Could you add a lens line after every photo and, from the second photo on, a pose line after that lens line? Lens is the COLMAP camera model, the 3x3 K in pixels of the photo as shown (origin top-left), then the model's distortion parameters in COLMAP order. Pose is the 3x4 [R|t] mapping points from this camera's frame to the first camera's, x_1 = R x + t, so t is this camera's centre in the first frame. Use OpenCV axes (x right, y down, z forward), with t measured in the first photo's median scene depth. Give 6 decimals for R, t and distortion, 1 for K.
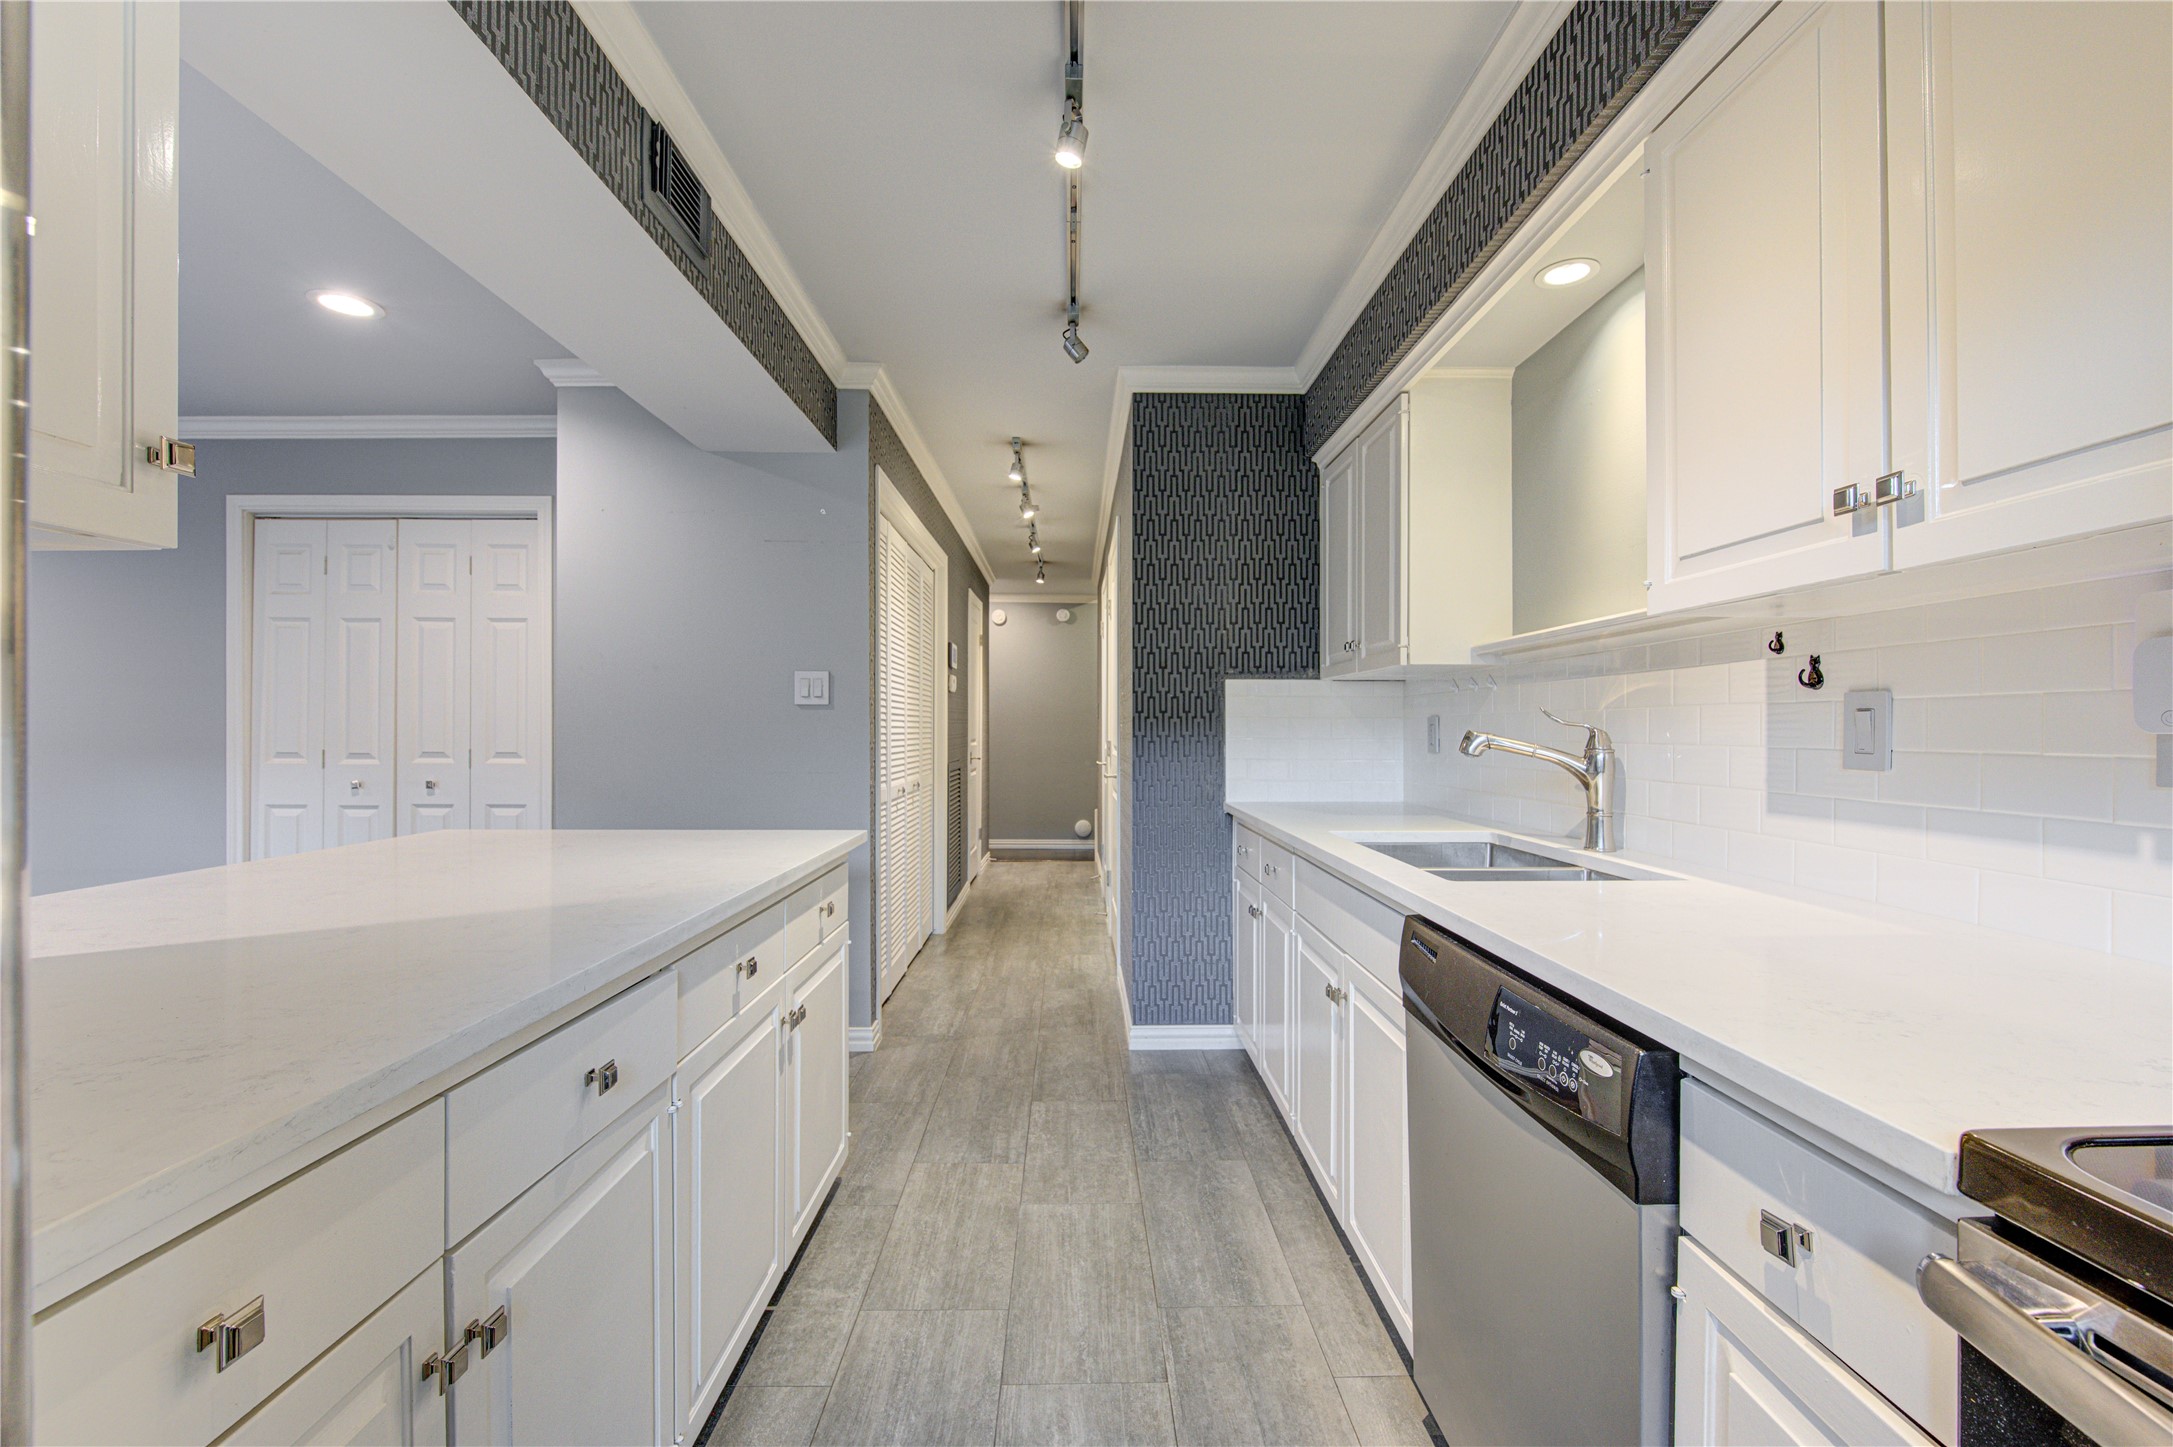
lens RADIAL K [[878.3, 0, 1095.4], [0, 878.3, 728.8], [0, 0, 1]] dist [-0.002367, -0.007075]
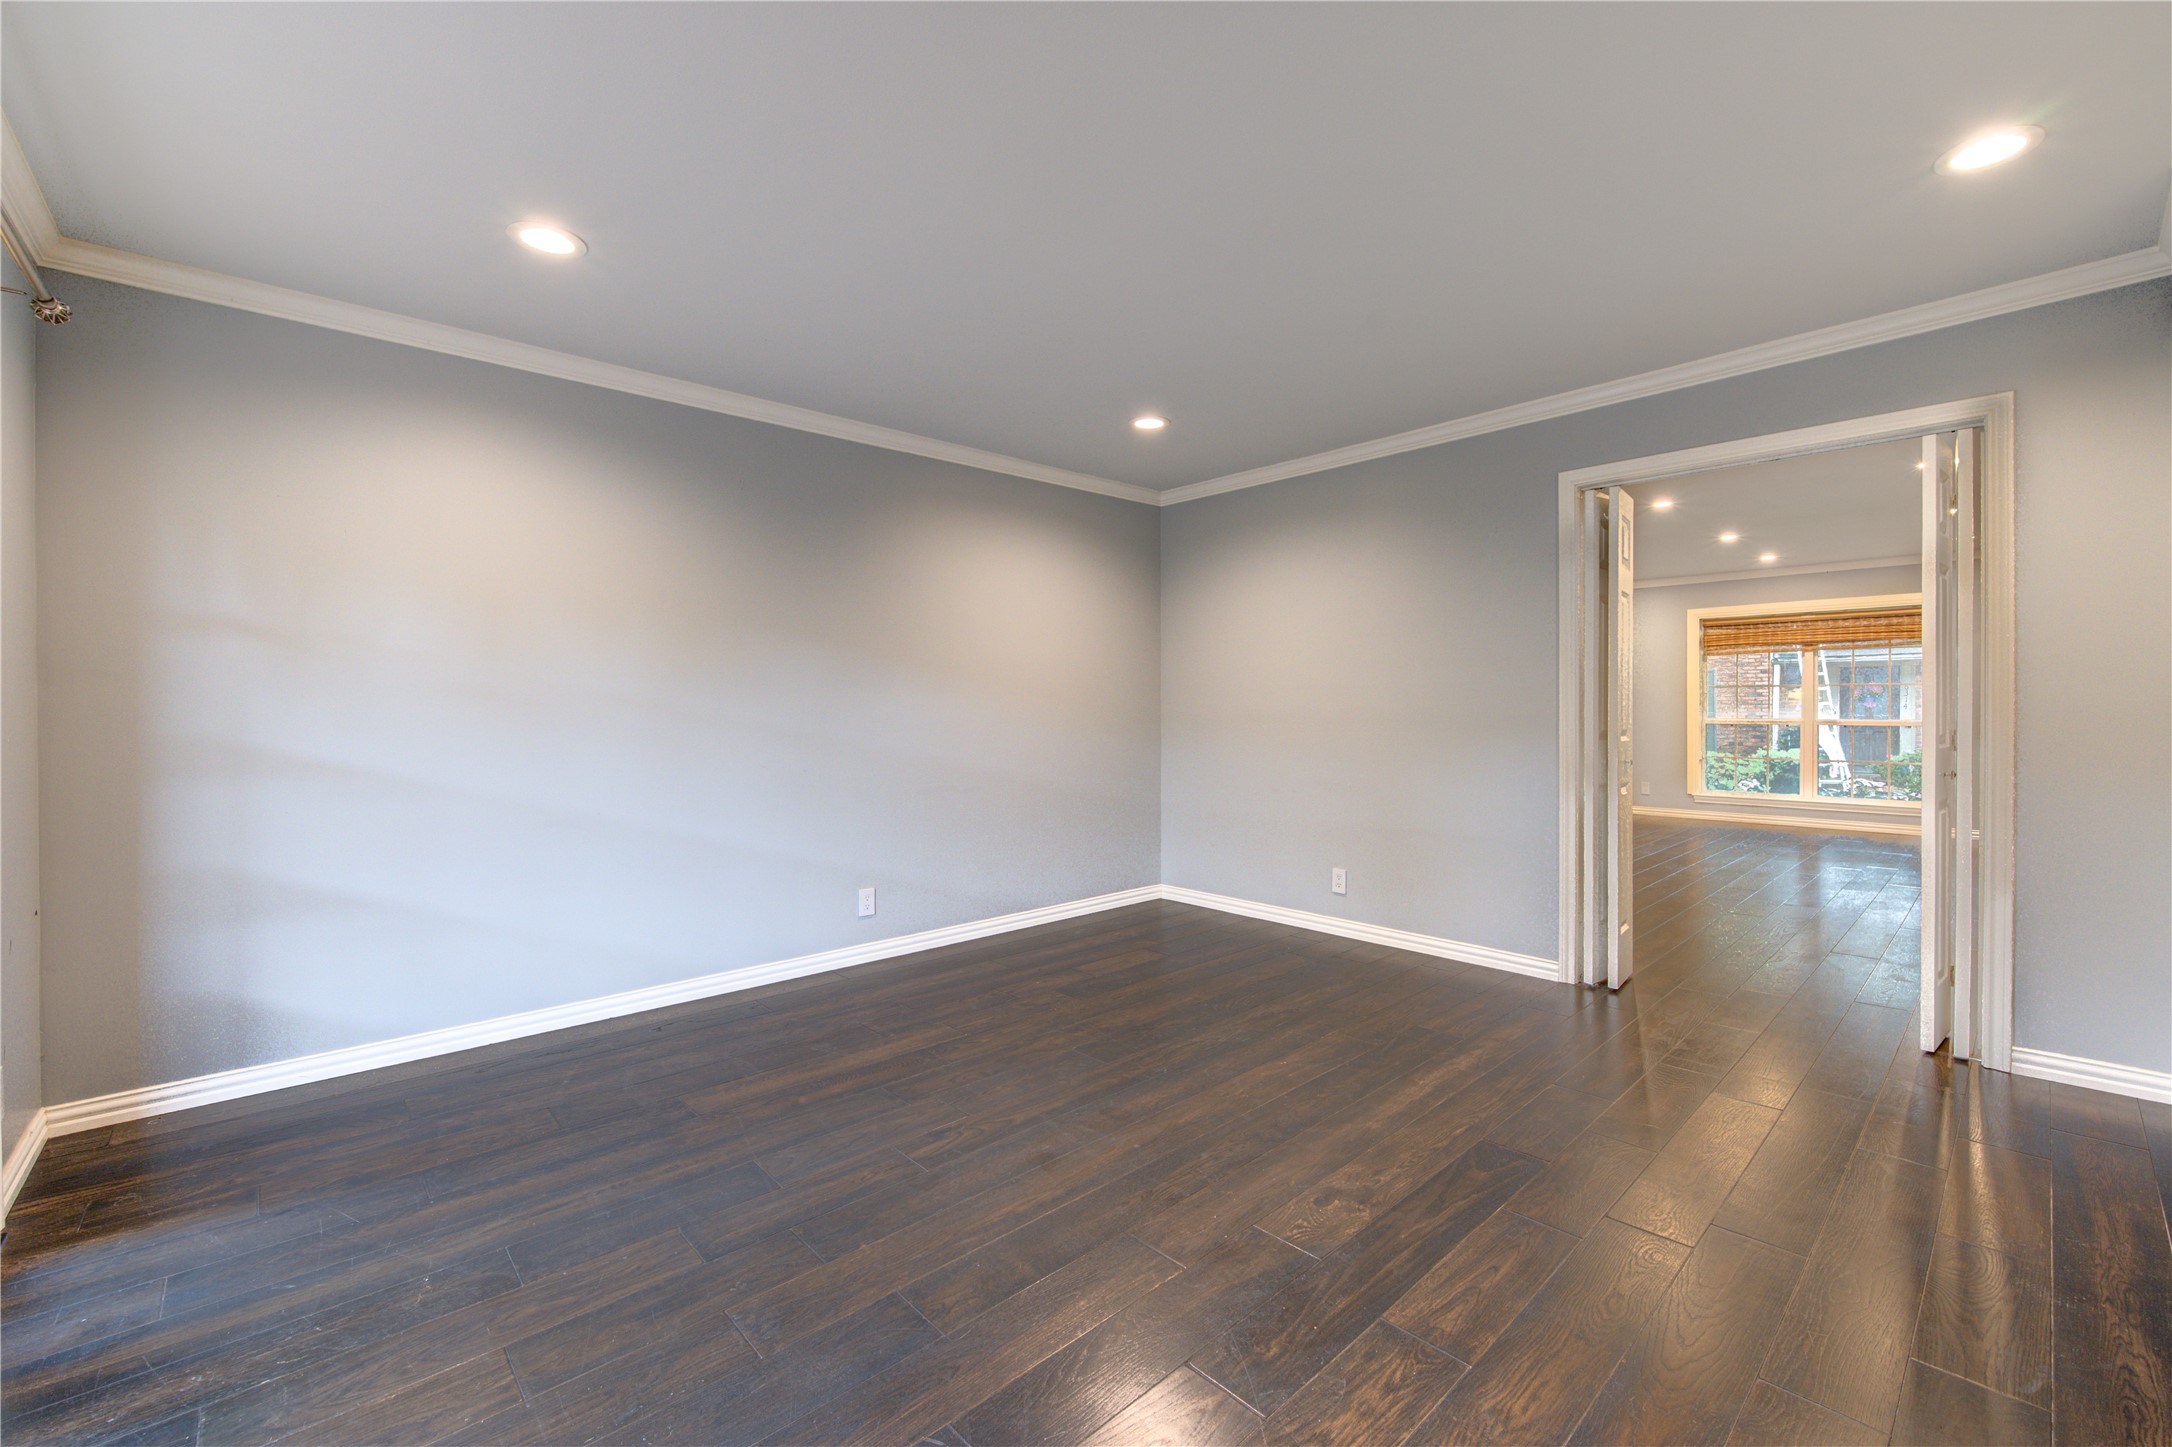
lens RADIAL K [[906.6, 0, 1116.1], [0, 906.6, 714.5], [0, 0, 1]] dist [-0.003141, 0.000162]
pose [[0.678939, 0.004947, -0.734178, -0.909380], [0.002118, 0.999960, 0.008697, -0.003317], [0.734192, -0.007460, 0.678901, -0.129138]]
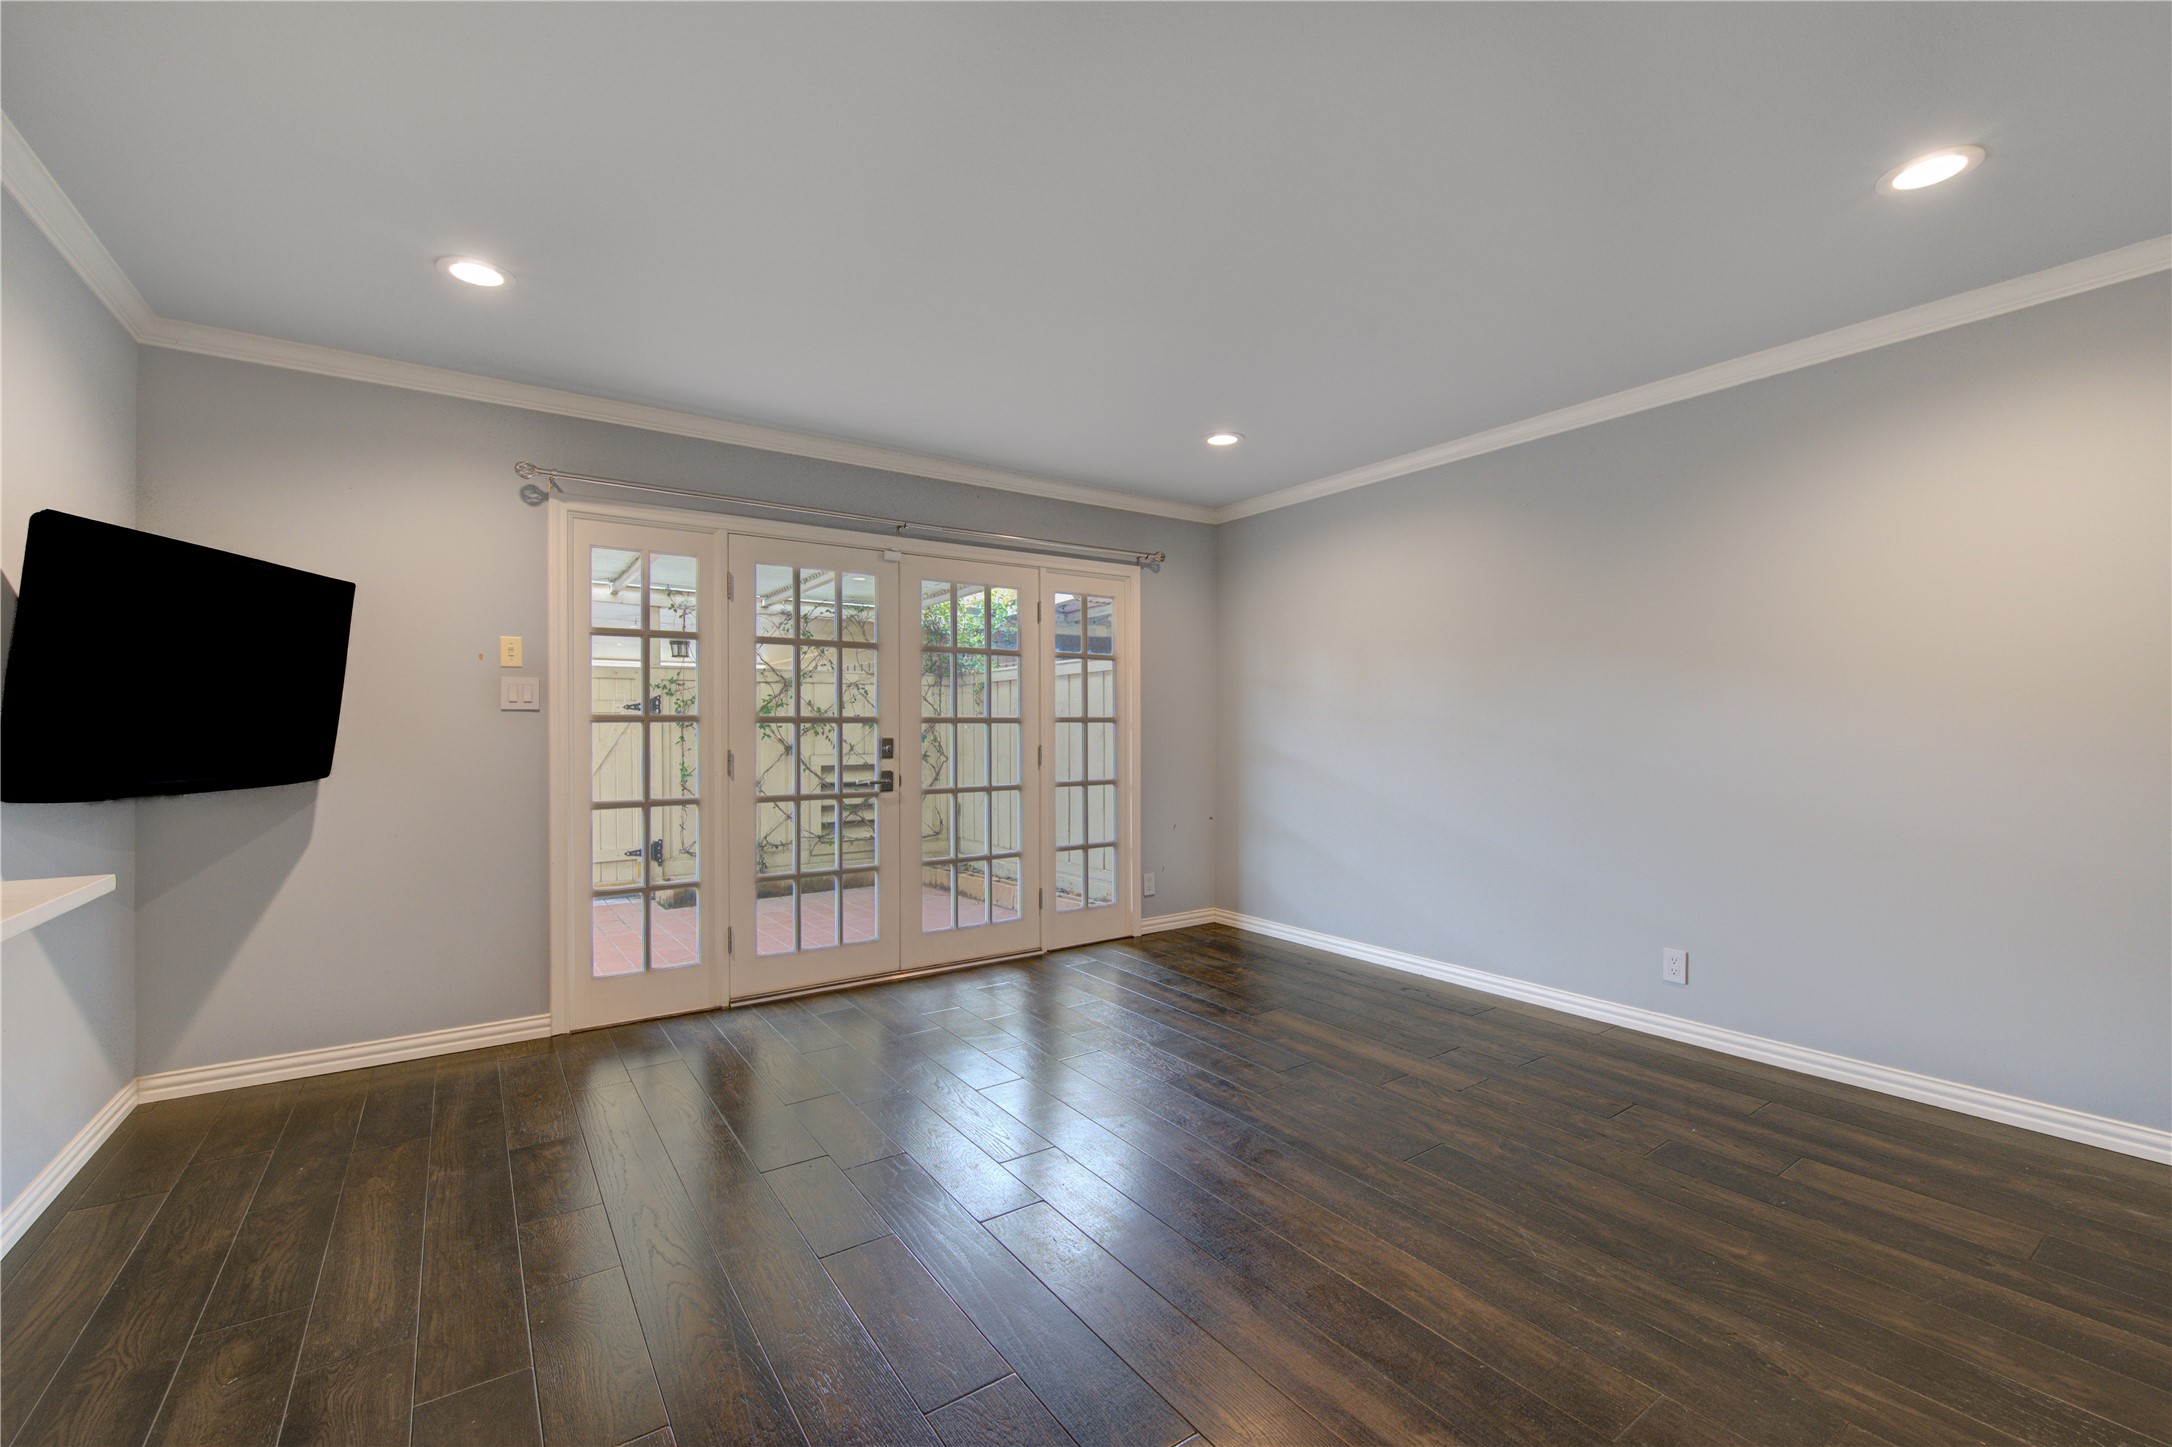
lens RADIAL K [[931.0, 0, 1096.9], [0, 931.0, 701.9], [0, 0, 1]] dist [-0.002984, -0.000104]
pose [[-0.837429, -0.013169, -0.546387, -0.957465], [0.001779, 0.999639, -0.026820, -0.002257], [0.546543, -0.023432, -0.837103, 1.287667]]
